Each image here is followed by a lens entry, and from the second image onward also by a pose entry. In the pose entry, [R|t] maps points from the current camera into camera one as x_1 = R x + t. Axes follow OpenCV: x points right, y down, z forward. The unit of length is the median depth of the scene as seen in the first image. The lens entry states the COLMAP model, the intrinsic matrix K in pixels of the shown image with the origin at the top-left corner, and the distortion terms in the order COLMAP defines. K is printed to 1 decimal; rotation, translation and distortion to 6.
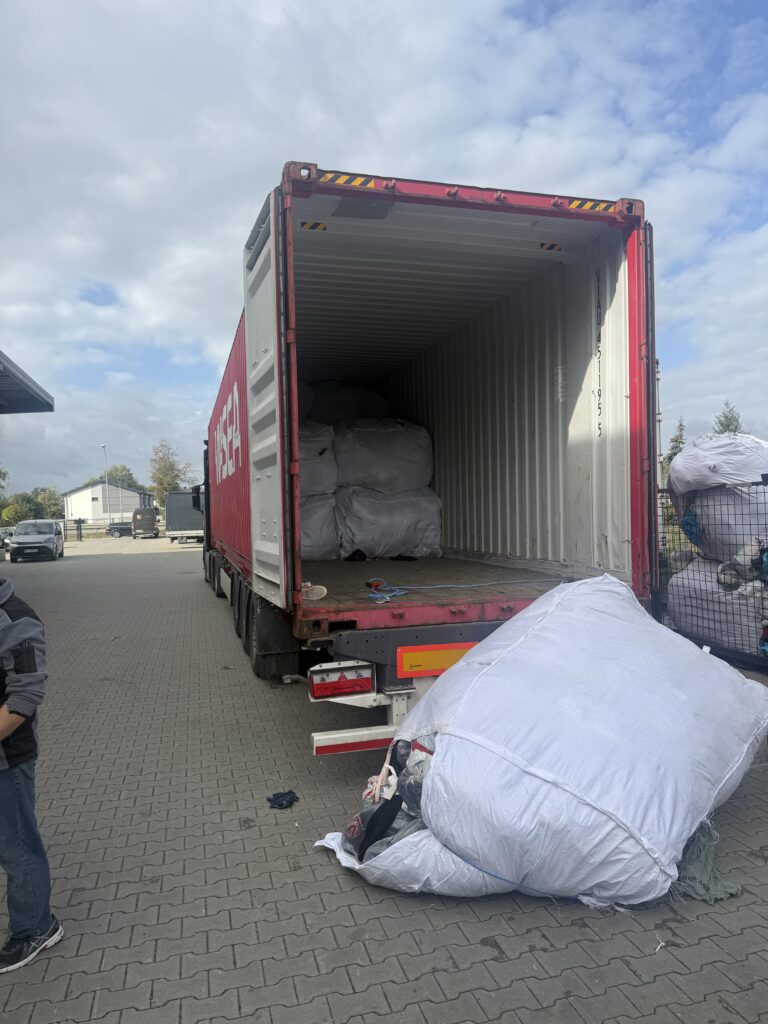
lens RADIAL K [[711.8, 0, 384.0], [0, 711.8, 512.0], [0, 0, 1]] dist [0.084615, -0.152764]
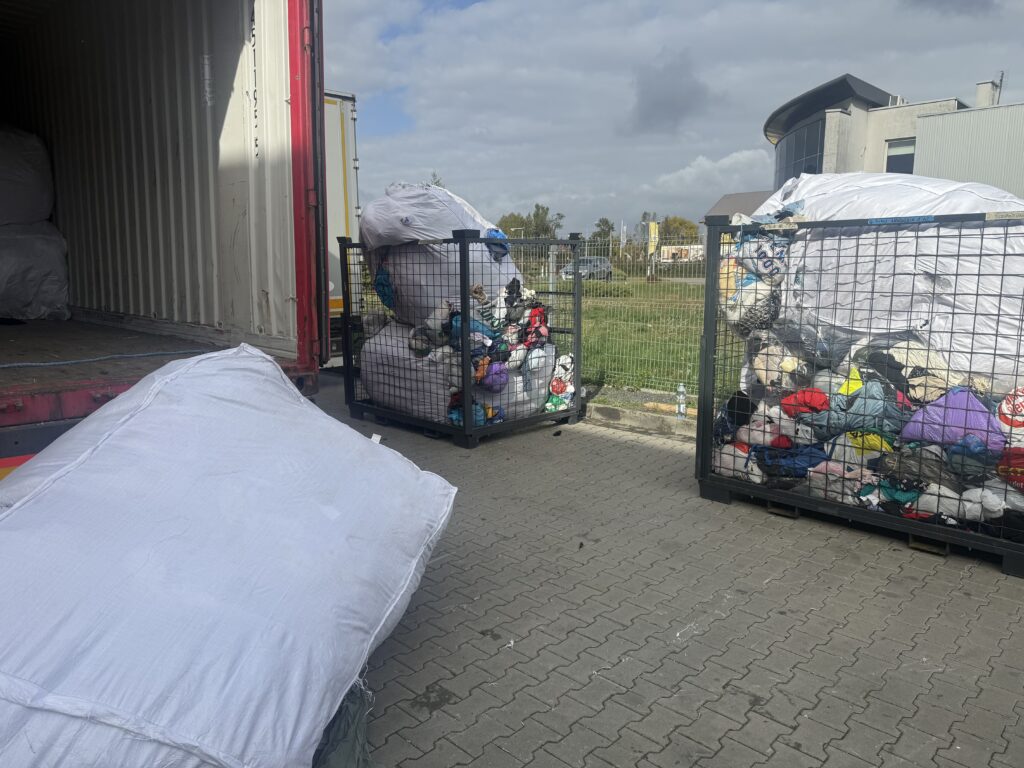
lens RADIAL K [[722.7, 0, 516.5], [0, 722.7, 388.3], [0, 0, 1]] dist [0.026505, -0.027180]
pose [[0.847197, -0.044895, 0.529379, 0.118646], [-0.038006, 0.988749, 0.144677, 0.012035], [-0.529918, -0.142689, 0.835959, 0.194567]]
